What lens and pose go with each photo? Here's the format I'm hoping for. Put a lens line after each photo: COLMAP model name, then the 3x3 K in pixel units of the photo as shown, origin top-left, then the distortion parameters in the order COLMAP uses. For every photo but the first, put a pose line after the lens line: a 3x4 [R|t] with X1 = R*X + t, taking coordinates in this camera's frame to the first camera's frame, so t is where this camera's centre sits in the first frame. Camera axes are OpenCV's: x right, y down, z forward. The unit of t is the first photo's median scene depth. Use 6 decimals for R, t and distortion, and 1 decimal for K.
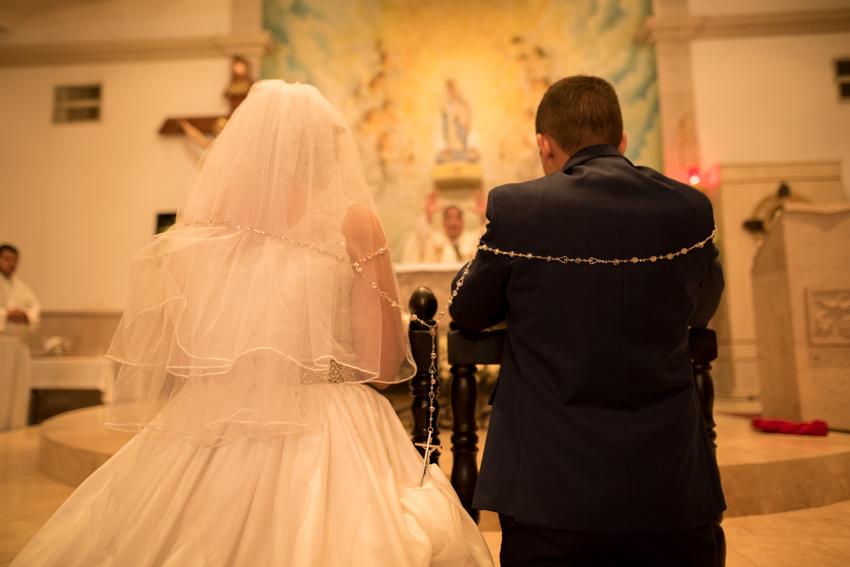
lens RADIAL K [[610.2, 0, 425.0], [0, 610.2, 261.5], [0, 0, 1]] dist [-0.013105, -0.001603]
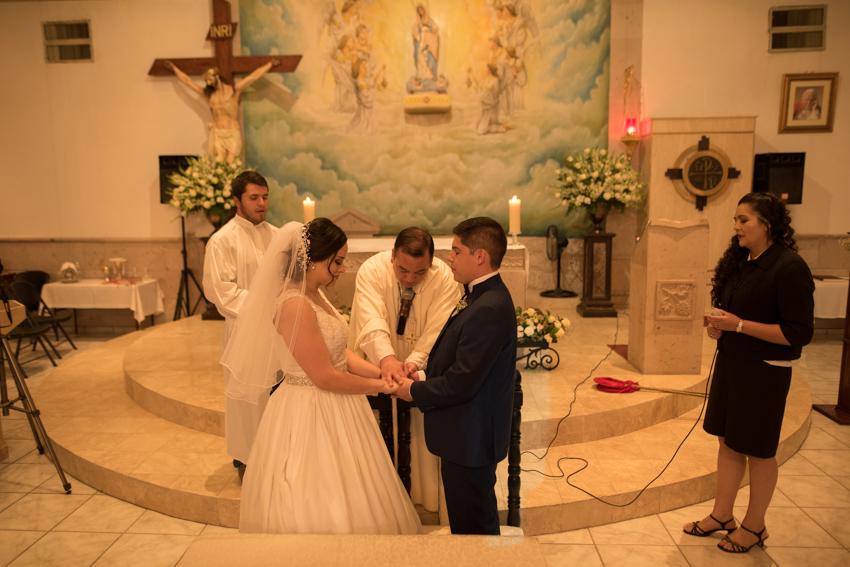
lens RADIAL K [[618.8, 0, 419.2], [0, 618.8, 287.2], [0, 0, 1]] dist [-0.036716, 0.041473]
pose [[0.999654, -0.005203, 0.025773, 0.010822], [-0.001912, 0.963240, 0.268635, -0.139553], [-0.026223, -0.268592, 0.962897, -0.165400]]
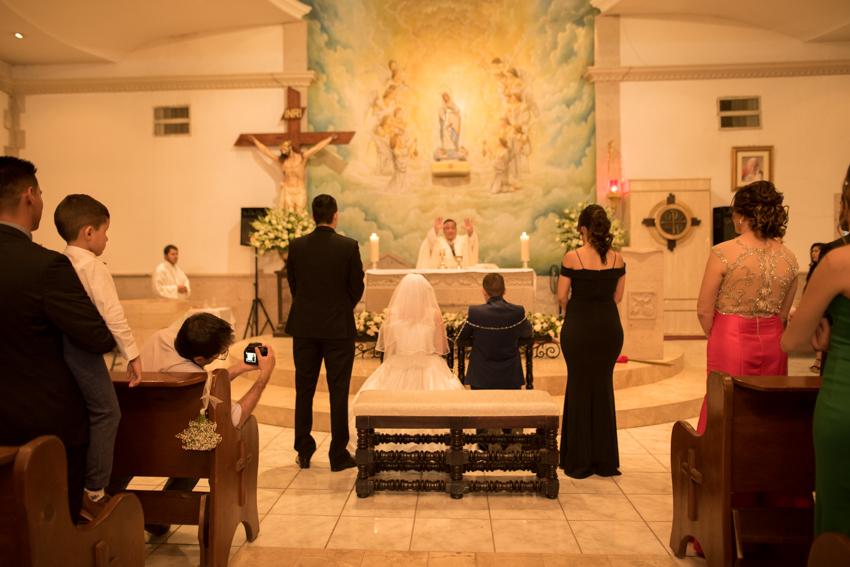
lens RADIAL K [[610.2, 0, 425.0], [0, 610.2, 261.5], [0, 0, 1]] dist [-0.013105, -0.001603]
pose [[0.999725, 0.001604, 0.023399, -0.039111], [-0.004652, 0.991400, 0.130783, -0.131490], [-0.022988, -0.130856, 0.991135, -0.407832]]
